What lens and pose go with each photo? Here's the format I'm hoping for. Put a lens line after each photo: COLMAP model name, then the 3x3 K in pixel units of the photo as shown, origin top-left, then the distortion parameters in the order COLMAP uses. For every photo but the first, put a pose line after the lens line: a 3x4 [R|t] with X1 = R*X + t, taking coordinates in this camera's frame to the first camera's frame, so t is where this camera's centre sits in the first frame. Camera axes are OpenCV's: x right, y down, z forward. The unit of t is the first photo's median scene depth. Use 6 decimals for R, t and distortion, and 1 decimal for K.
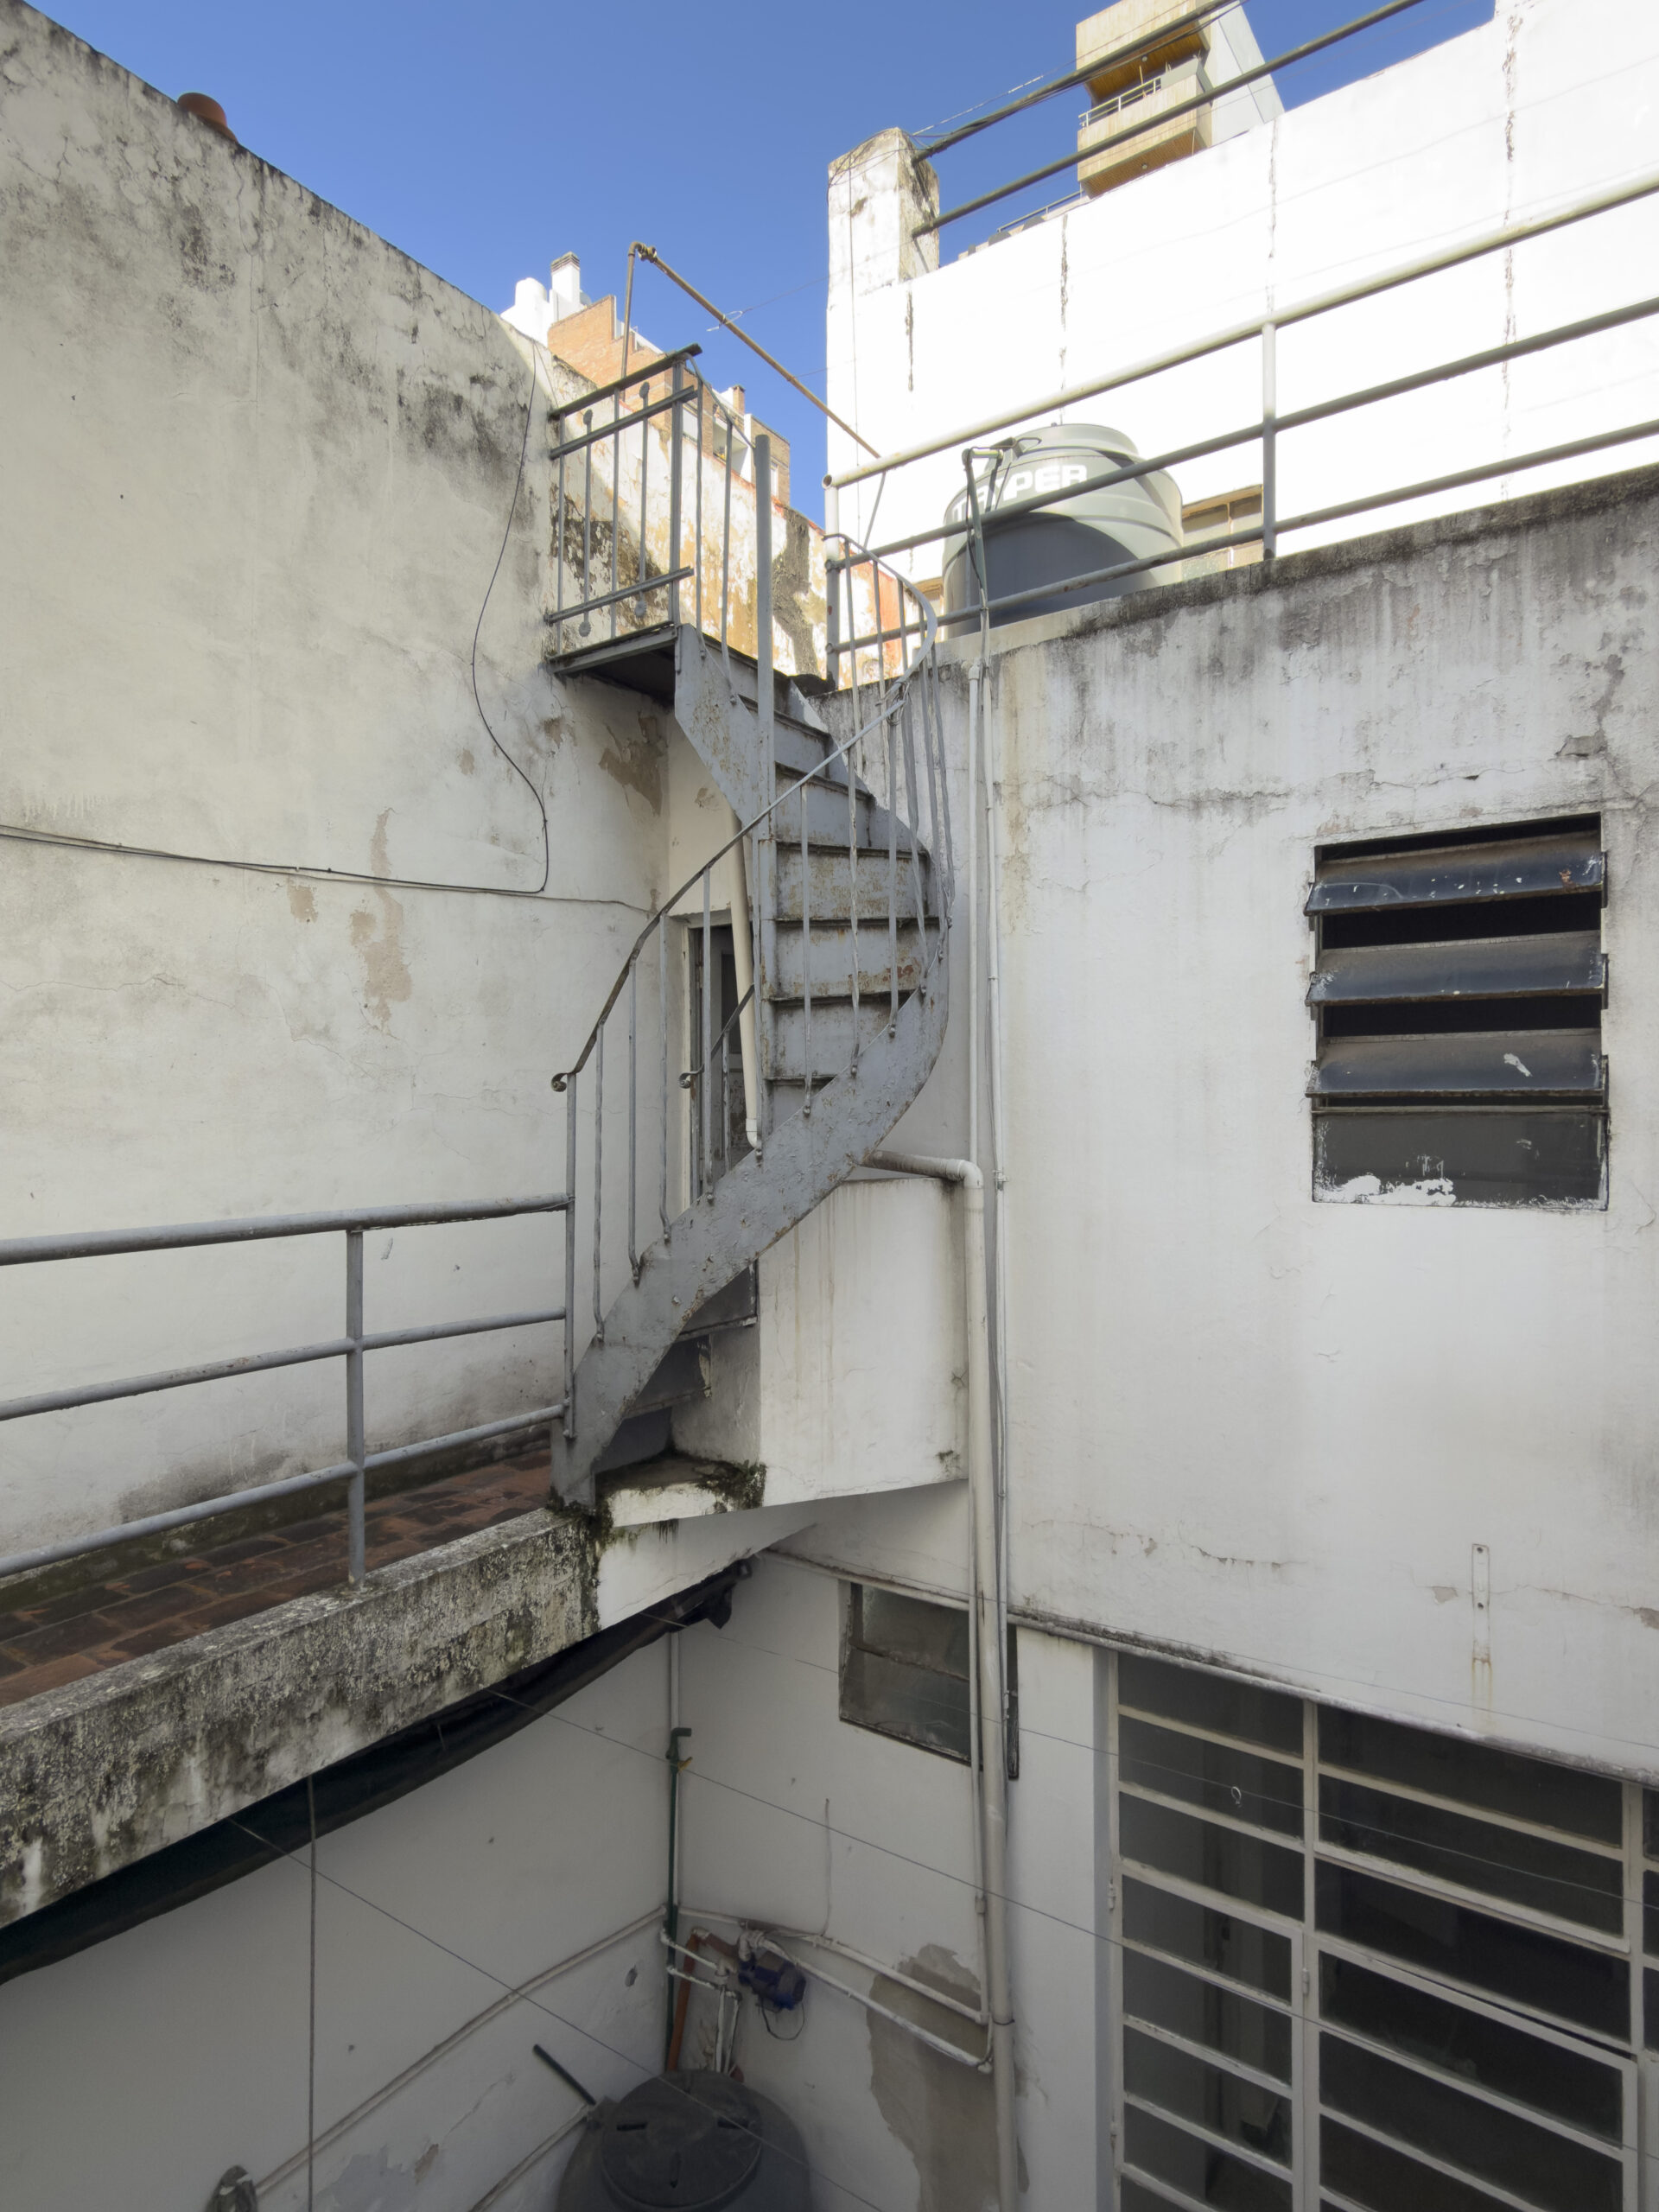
lens RADIAL K [[1233.3, 0, 839.5], [0, 1233.3, 1105.1], [0, 0, 1]] dist [0.001492, 0.000917]
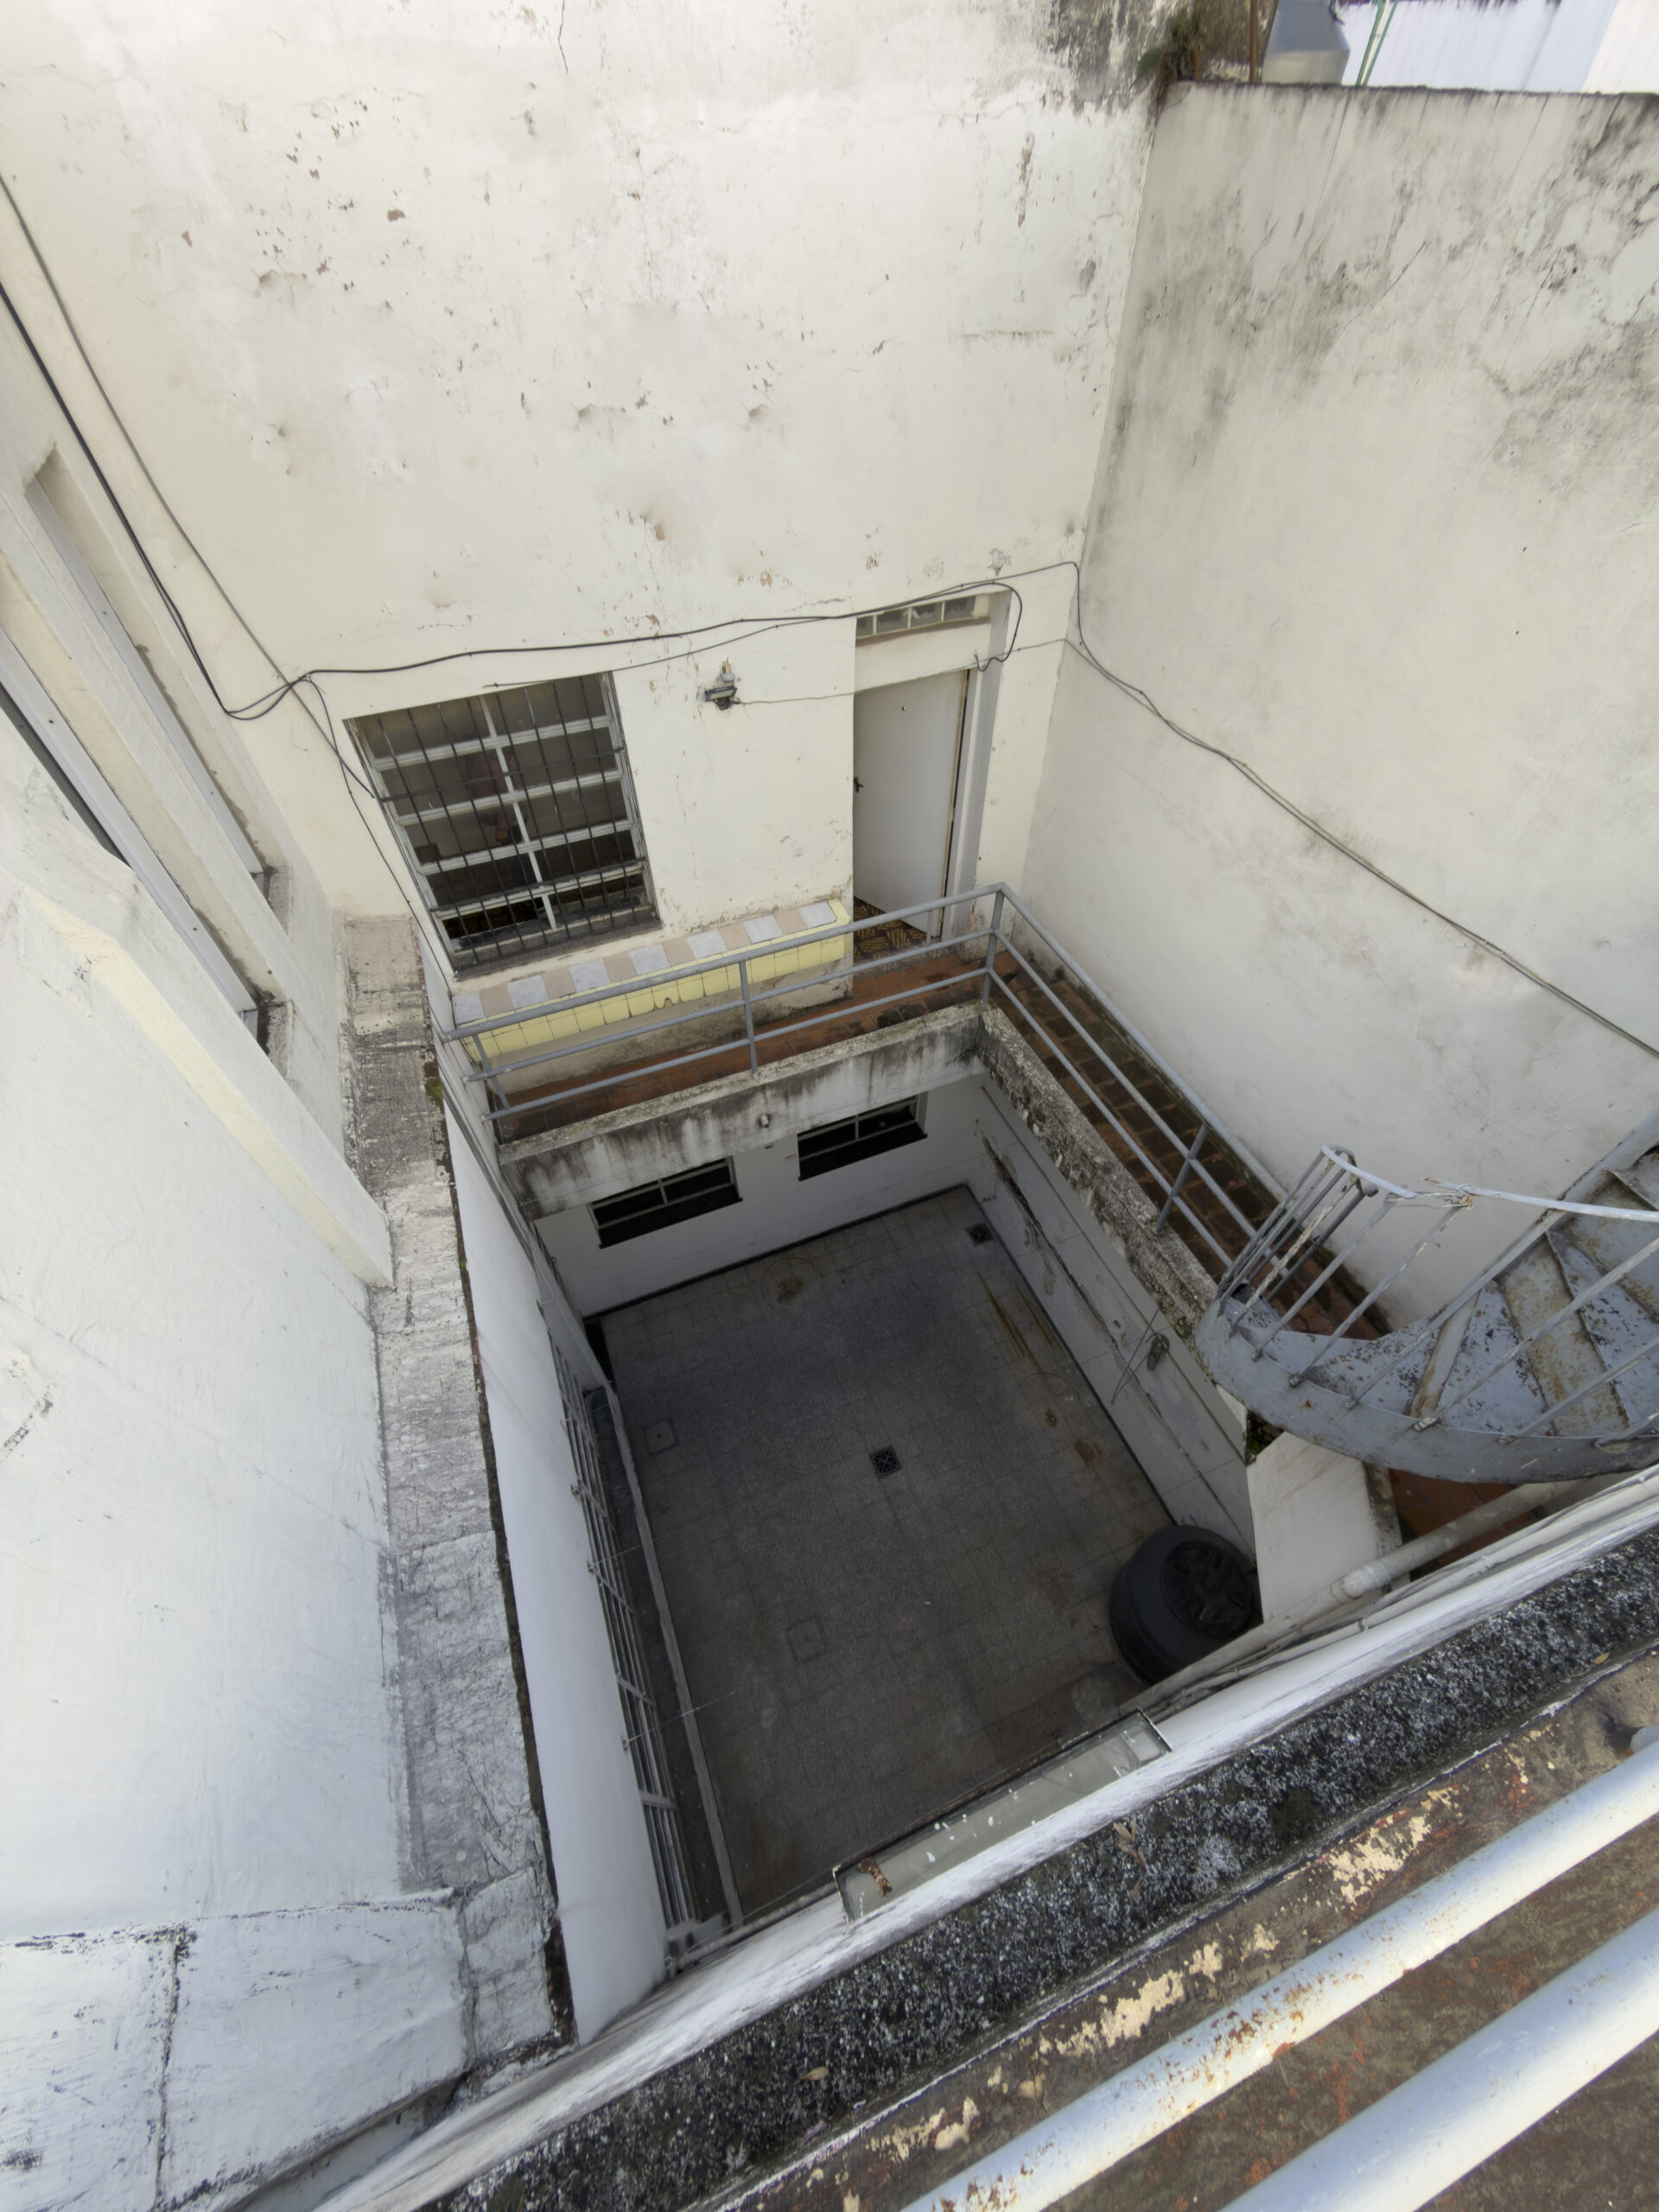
lens RADIAL K [[882.5, 0, 827.9], [0, 882.5, 1111.4], [0, 0, 1]] dist [0.001126, 0.000325]
pose [[-0.547838, 0.646647, -0.530774, 0.537966], [0.015730, 0.642303, 0.766289, -0.821874], [0.836437, 0.411453, -0.362049, 0.886811]]
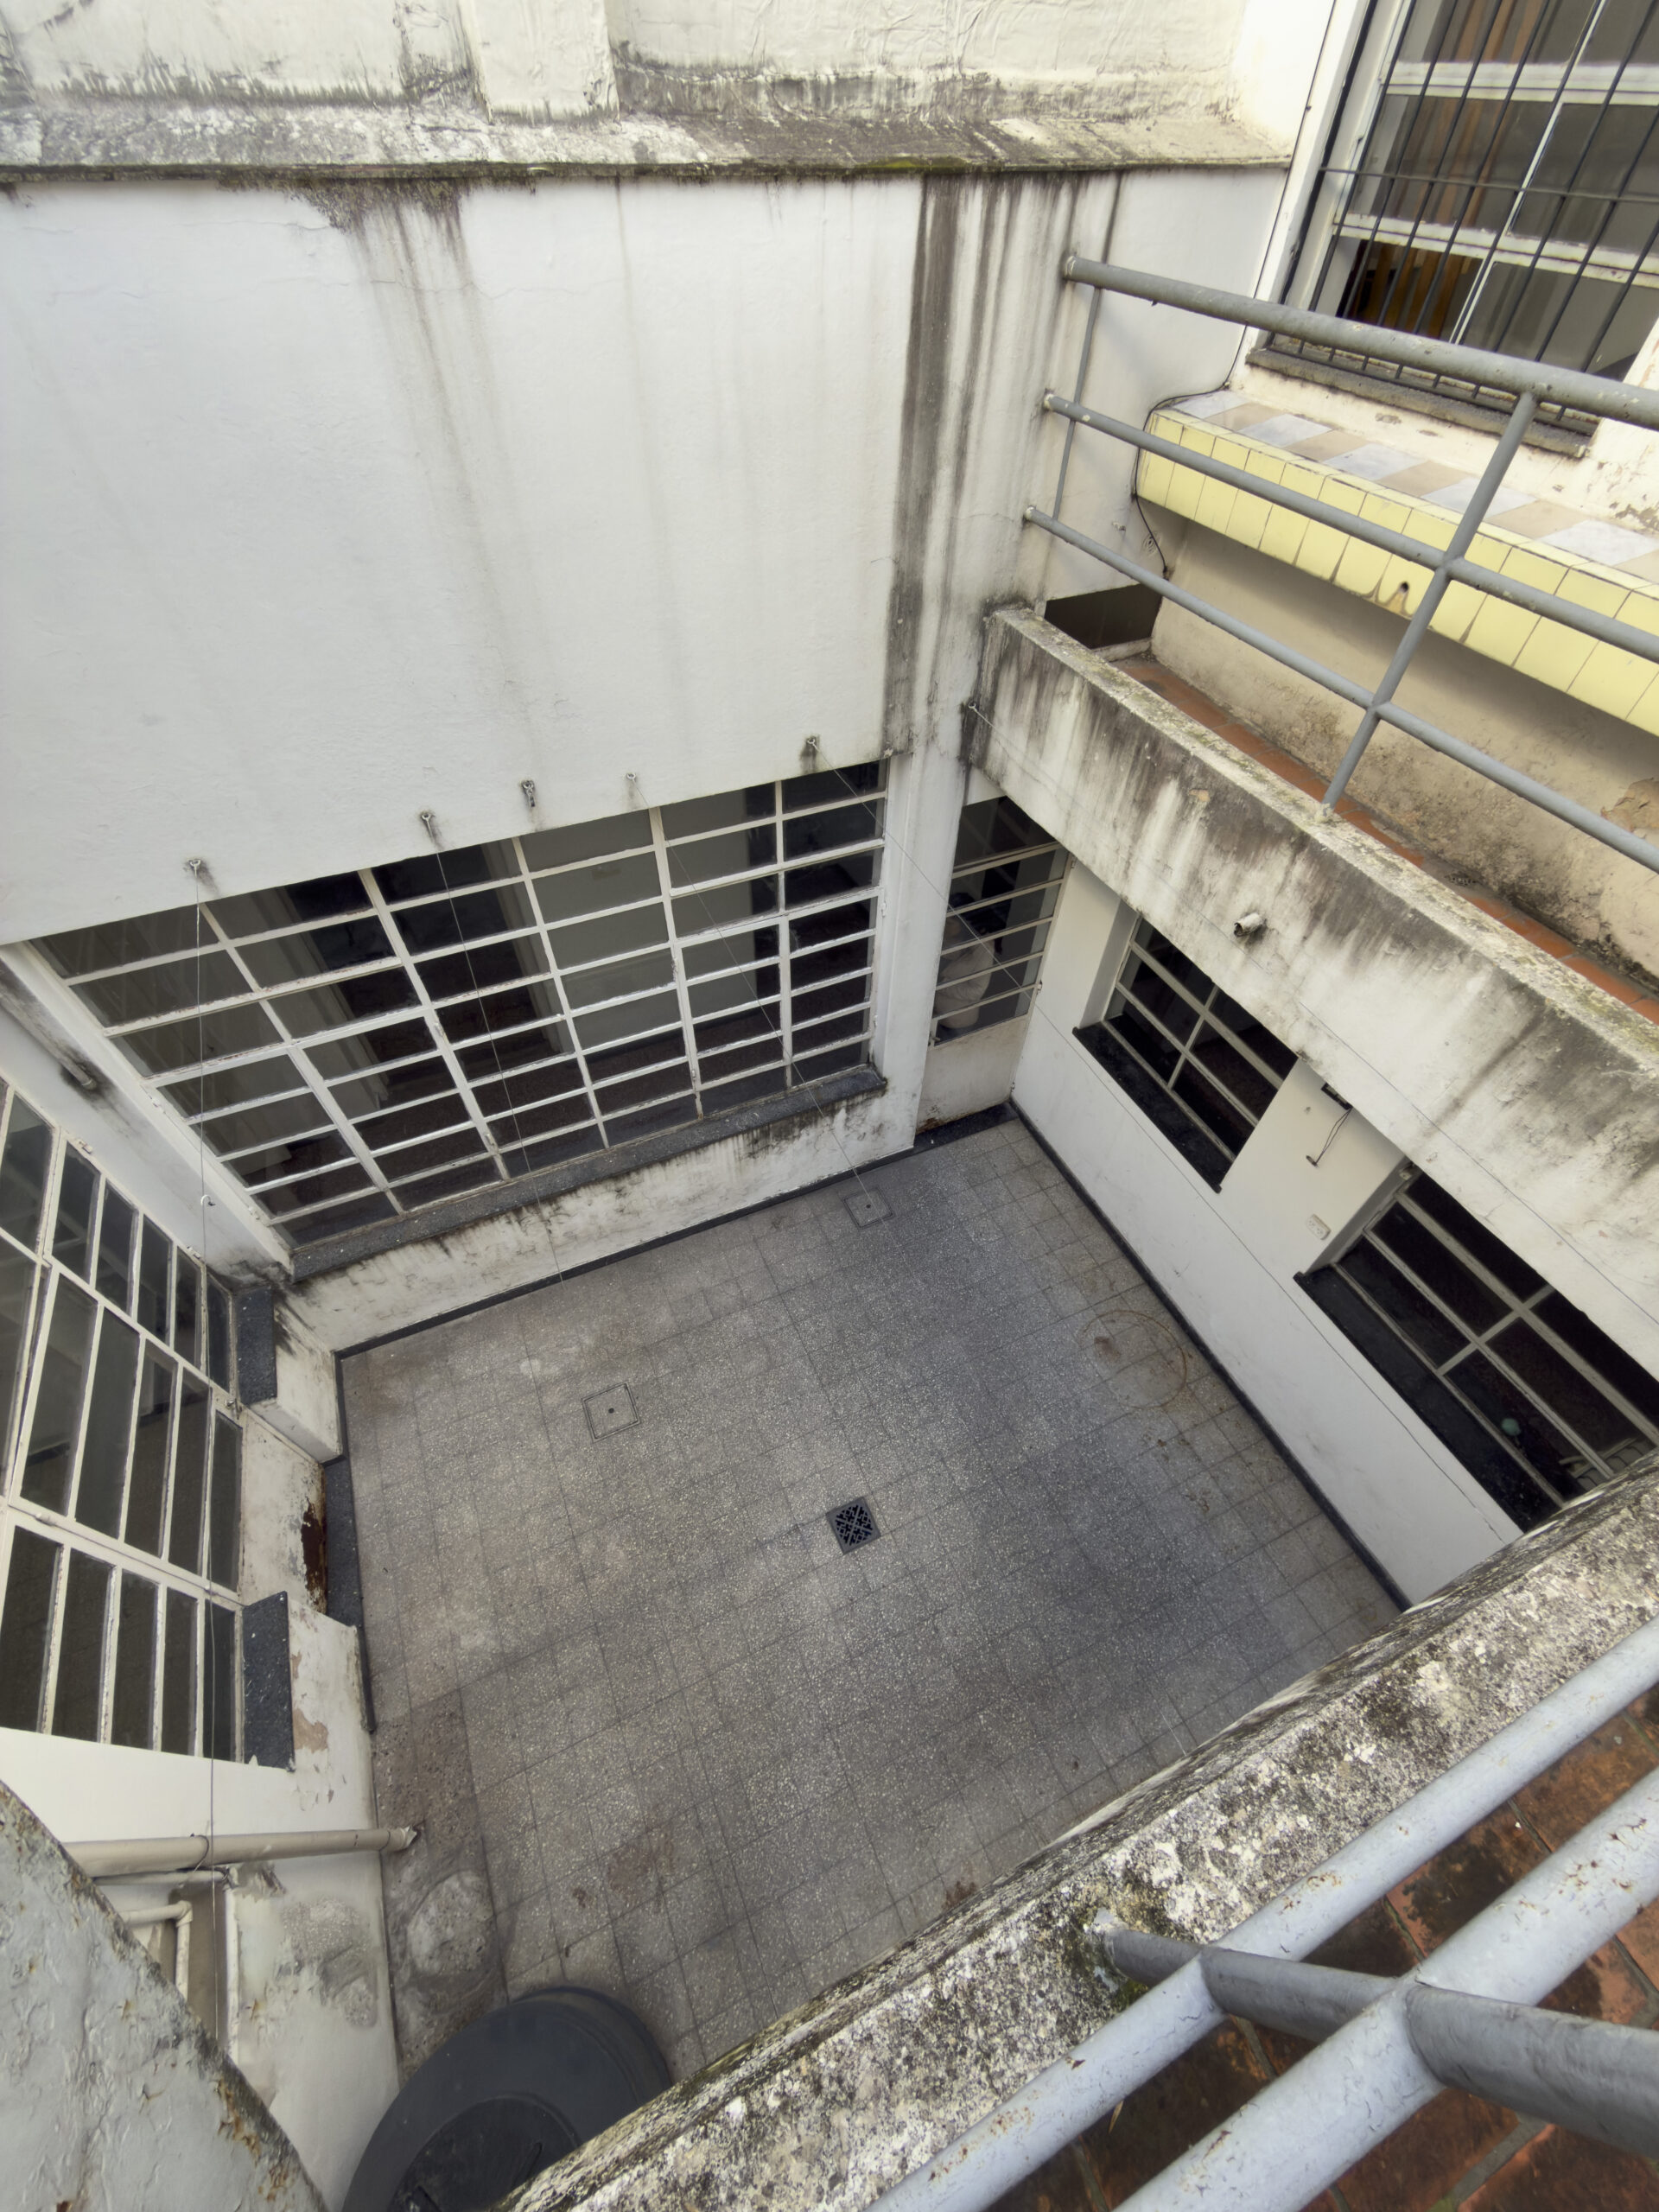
lens RADIAL K [[877.7, 0, 829.0], [0, 877.7, 1111.9], [0, 0, 1]] dist [-0.000419, 0.000208]
pose [[-0.860599, -0.394848, 0.321658, -0.256709], [-0.010914, 0.645743, 0.763477, -0.024507], [-0.509166, 0.653537, -0.560035, 0.922280]]
